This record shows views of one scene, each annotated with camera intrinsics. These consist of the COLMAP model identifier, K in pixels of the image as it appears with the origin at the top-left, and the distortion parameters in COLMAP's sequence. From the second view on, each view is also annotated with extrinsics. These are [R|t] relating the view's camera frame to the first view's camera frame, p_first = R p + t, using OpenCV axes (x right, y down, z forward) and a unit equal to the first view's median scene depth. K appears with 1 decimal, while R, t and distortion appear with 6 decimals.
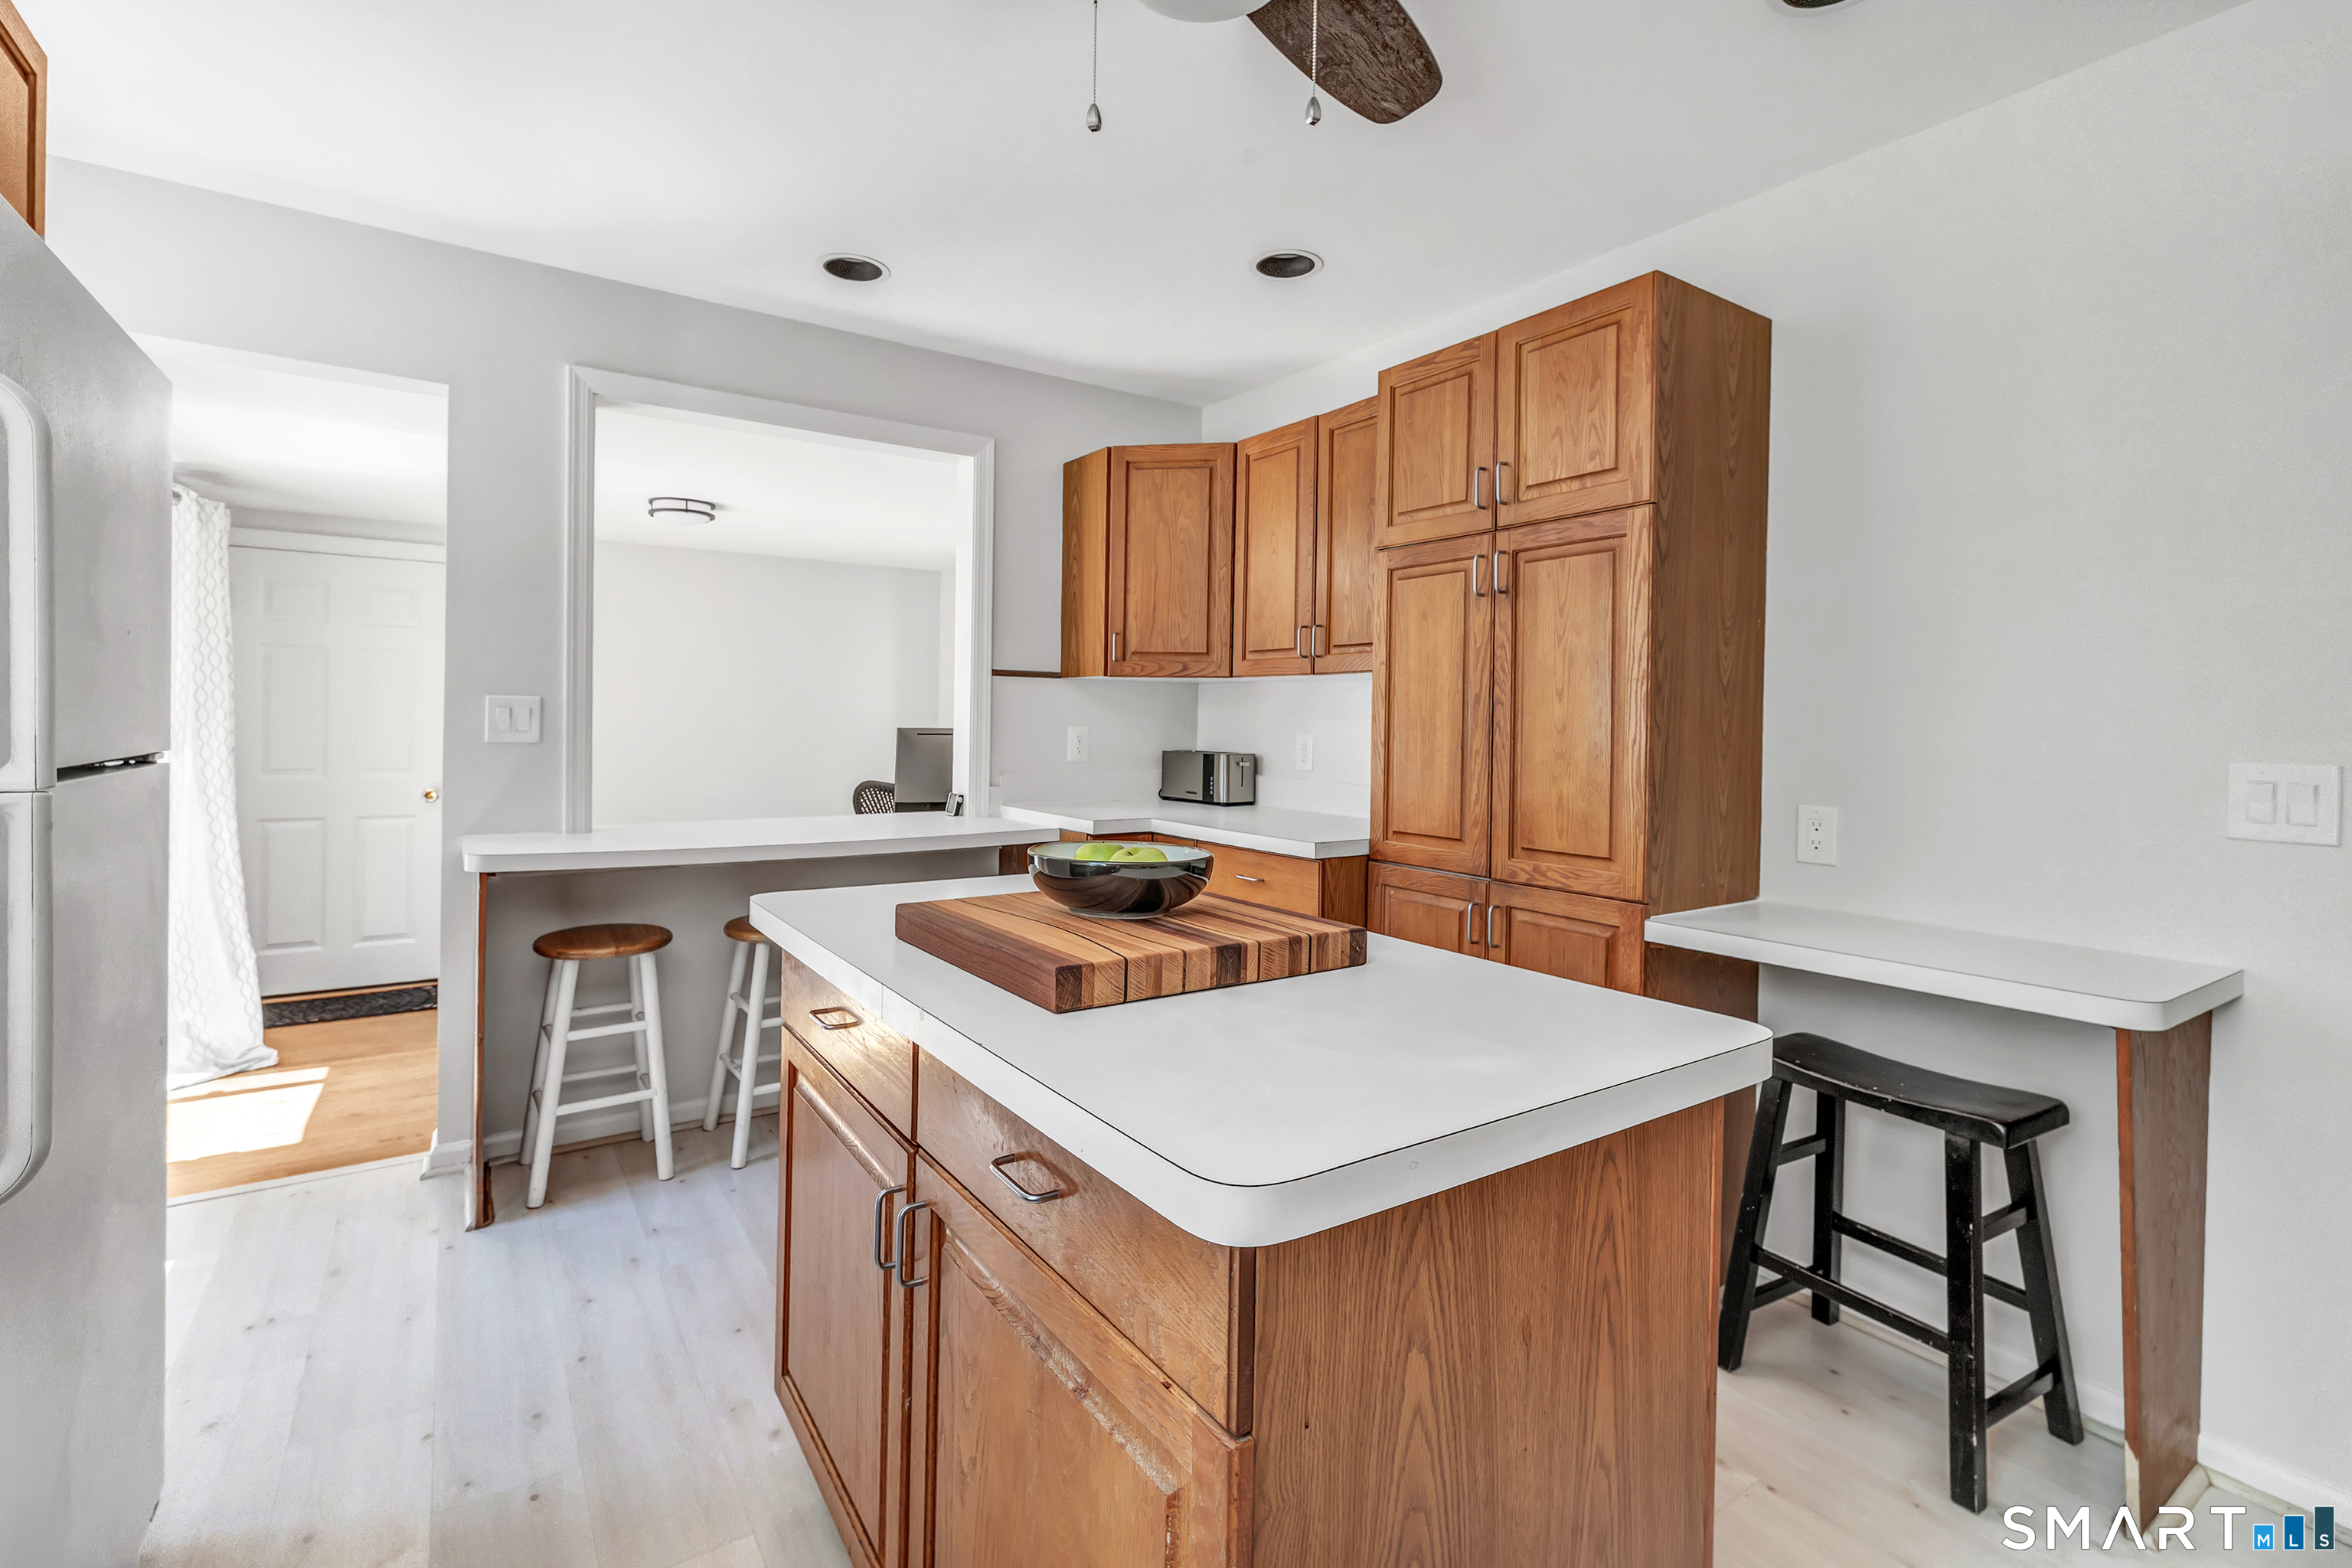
lens RADIAL K [[1049.3, 0, 1171.9], [0, 1049.3, 734.8], [0, 0, 1]] dist [-0.000939, 0.000247]
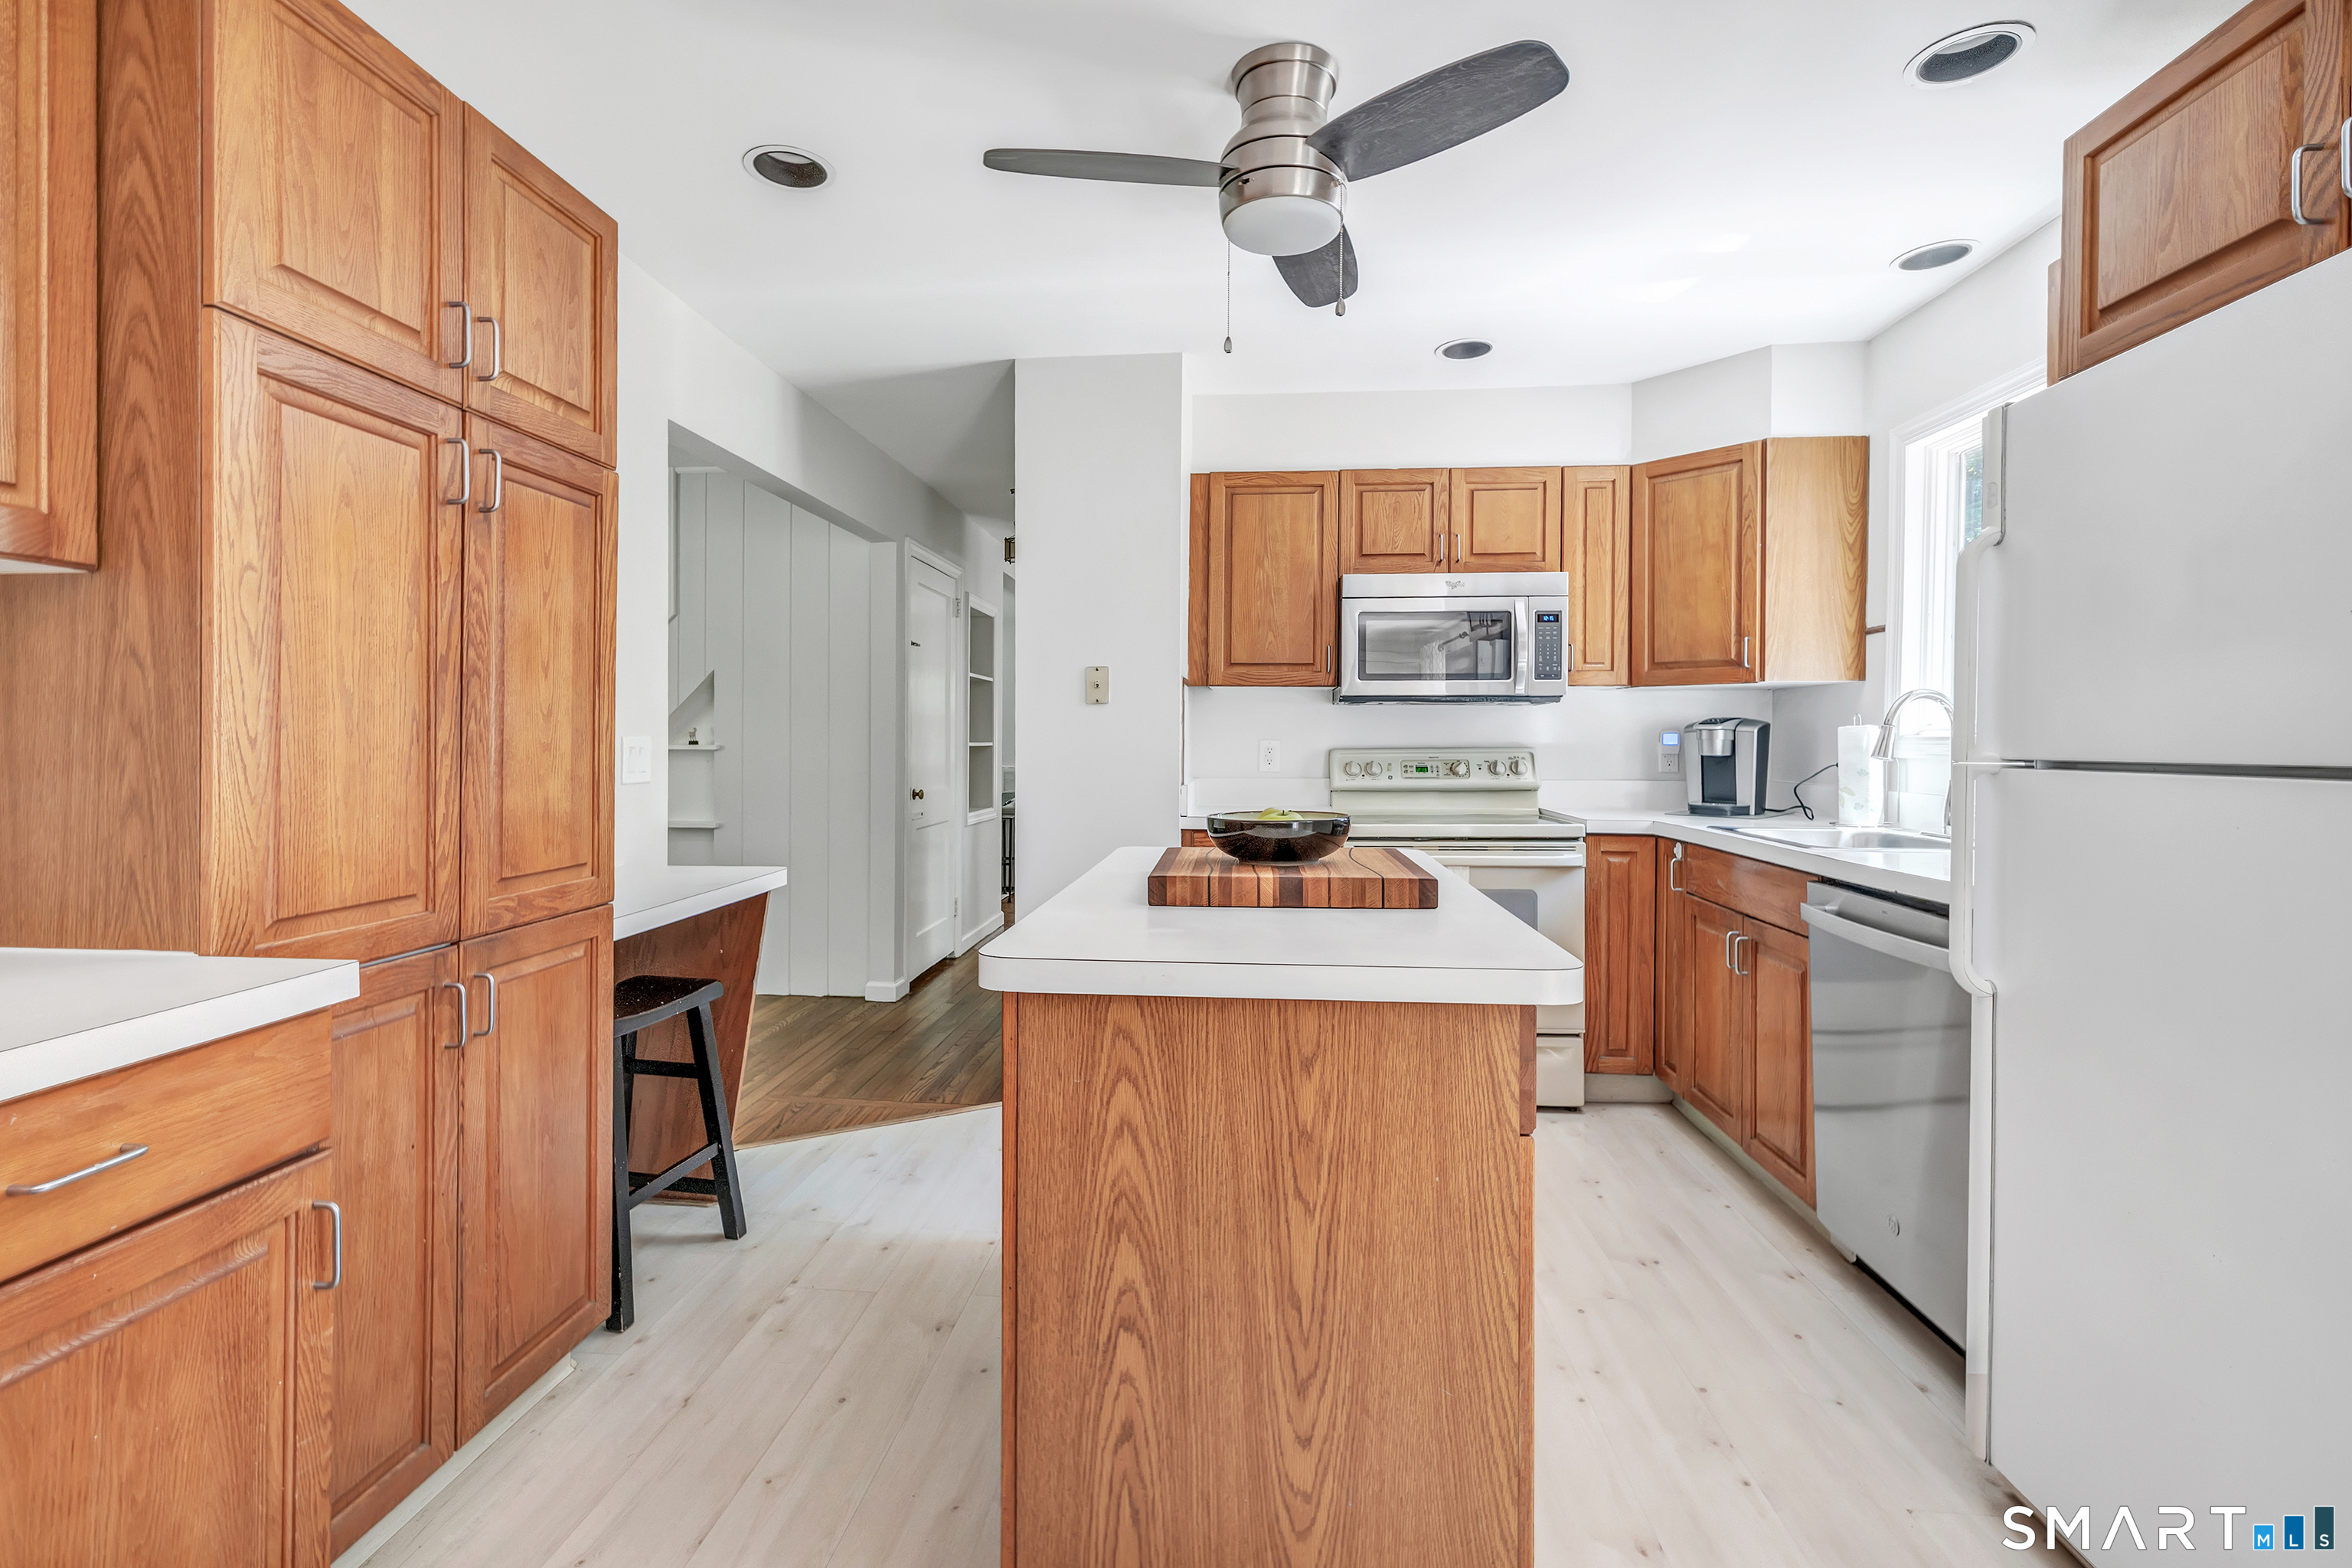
lens RADIAL K [[1049.8, 0, 1181.7], [0, 1049.8, 739.4], [0, 0, 1]] dist [0.001162, 0.000766]
pose [[-0.773405, -0.021076, 0.633562, -0.478451], [-0.010343, 0.999734, 0.020632, -0.006679], [-0.633828, 0.009404, -0.773417, 1.273197]]
